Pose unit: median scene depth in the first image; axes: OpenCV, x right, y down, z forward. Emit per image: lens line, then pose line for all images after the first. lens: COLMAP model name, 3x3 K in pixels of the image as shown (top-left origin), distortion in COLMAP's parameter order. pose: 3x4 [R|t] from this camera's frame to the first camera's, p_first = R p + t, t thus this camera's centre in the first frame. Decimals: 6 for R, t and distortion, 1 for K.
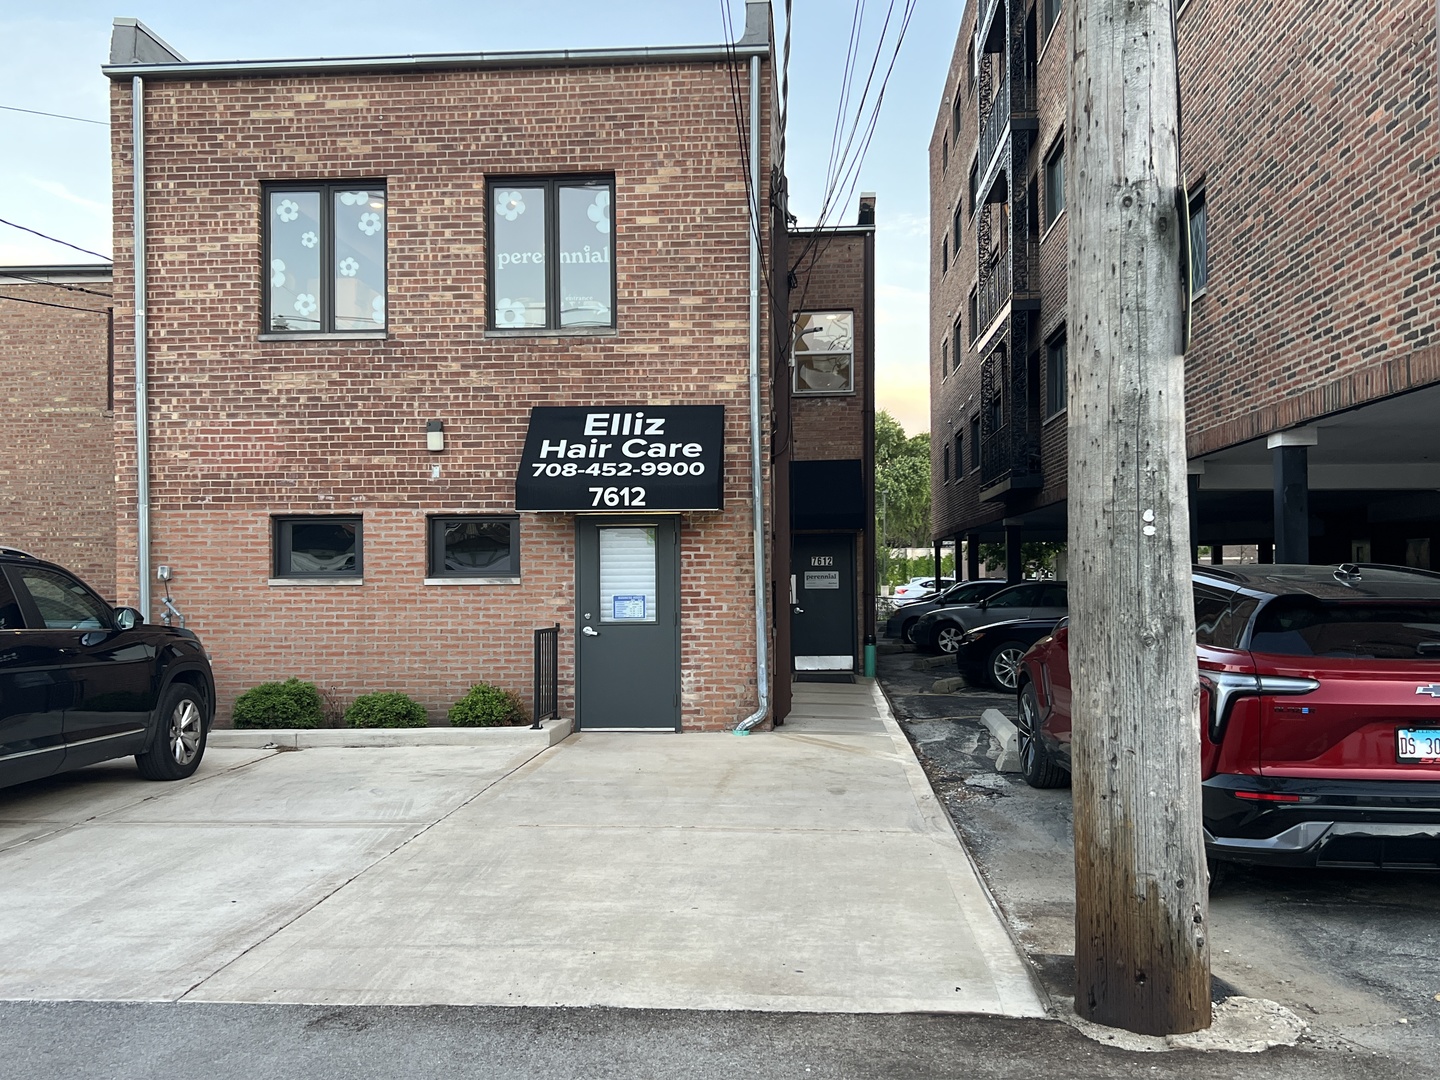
lens RADIAL K [[1300.4, 0, 720.6], [0, 1300.4, 536.0], [0, 0, 1]] dist [-0.003509, -0.001032]
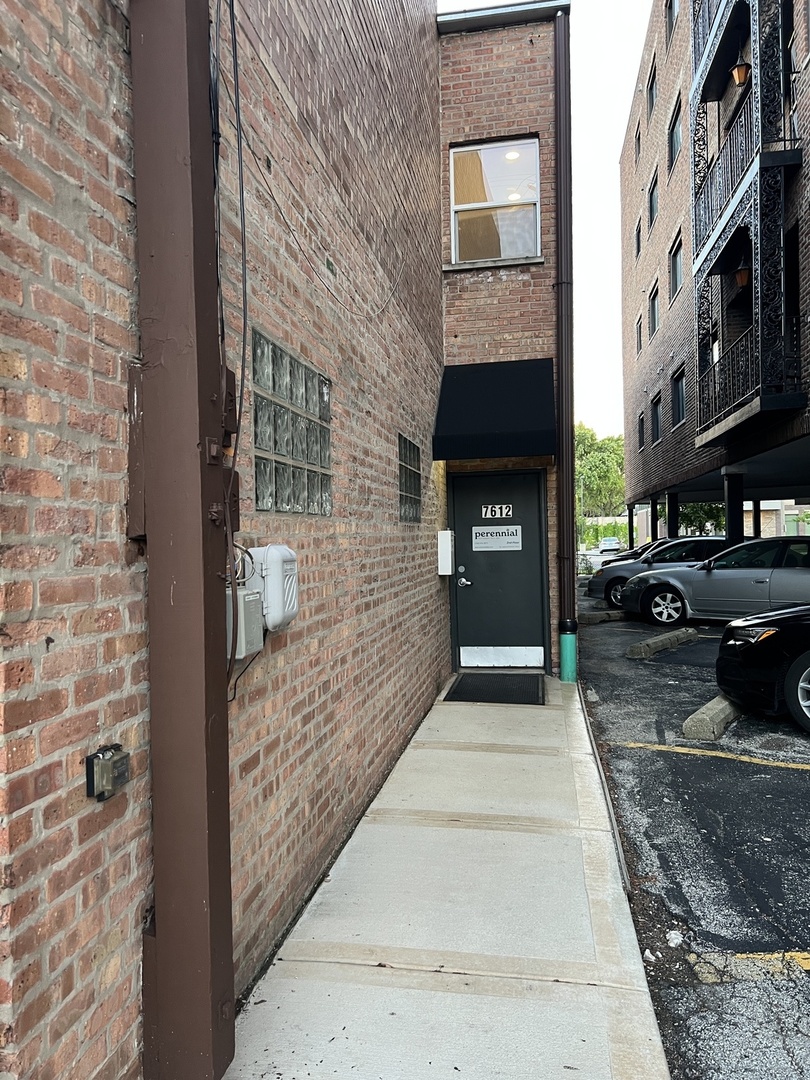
lens RADIAL K [[810.4, 0, 397.6], [0, 810.4, 548.7], [0, 0, 1]] dist [0.021668, -0.018134]
pose [[0.995078, -0.015528, -0.097867, 0.054720], [0.019520, 0.999011, 0.039960, 0.017148], [0.097150, -0.041674, 0.994397, 0.458862]]
